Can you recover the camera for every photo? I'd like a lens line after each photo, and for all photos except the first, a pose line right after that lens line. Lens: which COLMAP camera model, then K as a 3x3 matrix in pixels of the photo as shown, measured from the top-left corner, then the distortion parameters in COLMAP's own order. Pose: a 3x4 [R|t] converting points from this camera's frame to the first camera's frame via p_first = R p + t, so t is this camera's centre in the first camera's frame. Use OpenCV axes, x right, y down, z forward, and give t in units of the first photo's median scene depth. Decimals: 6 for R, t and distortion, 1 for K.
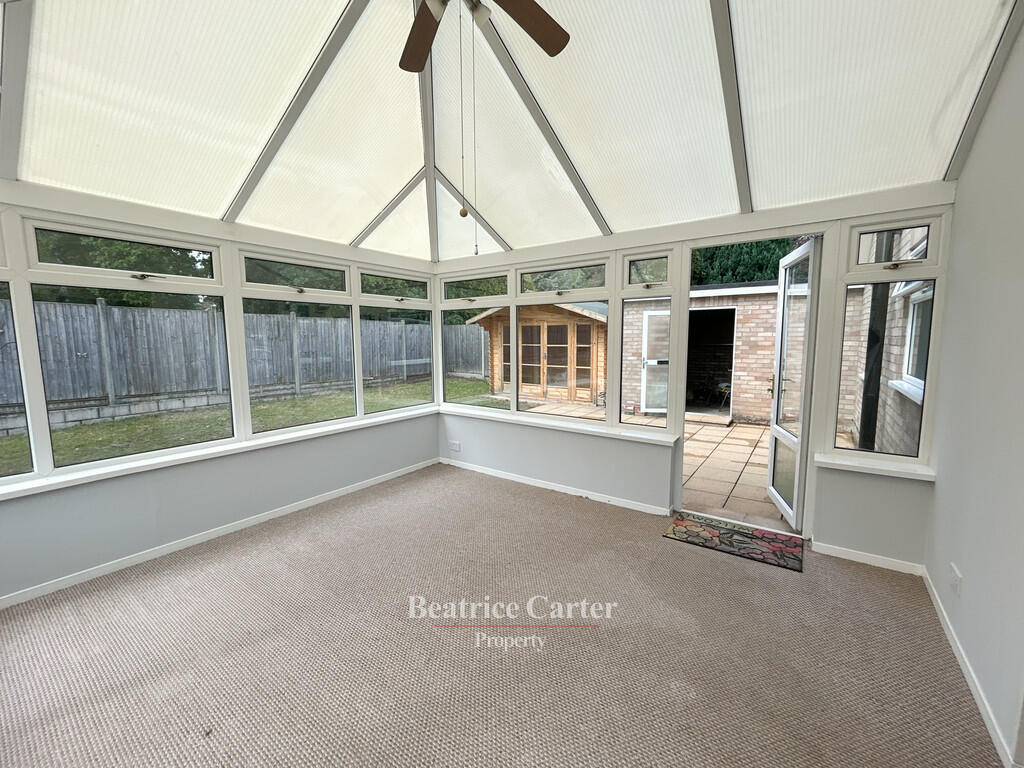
lens RADIAL K [[412.9, 0, 511.1], [0, 412.9, 383.4], [0, 0, 1]] dist [-0.000280, -0.000226]
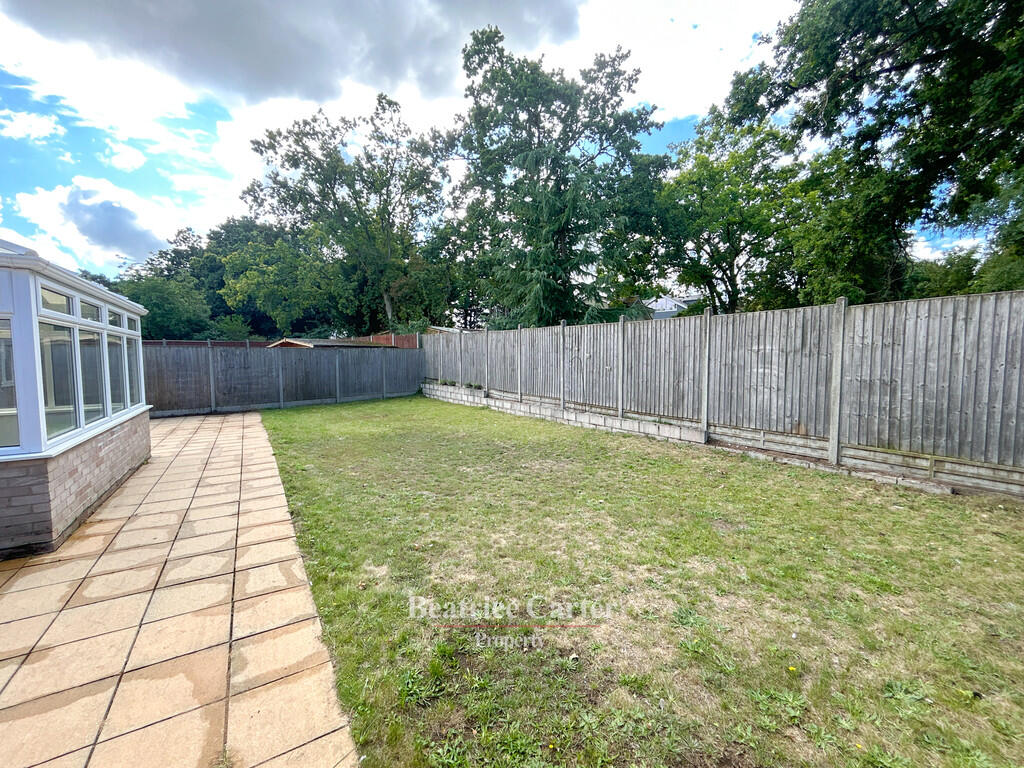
lens RADIAL K [[412.9, 0, 514.4], [0, 412.9, 386.1], [0, 0, 1]] dist [-0.000280, -0.000226]
pose [[-0.363195, 0.072021, -0.928925, 0.086322], [-0.092204, 0.989336, 0.112755, -0.103340], [0.927139, 0.126602, -0.352682, 0.966956]]
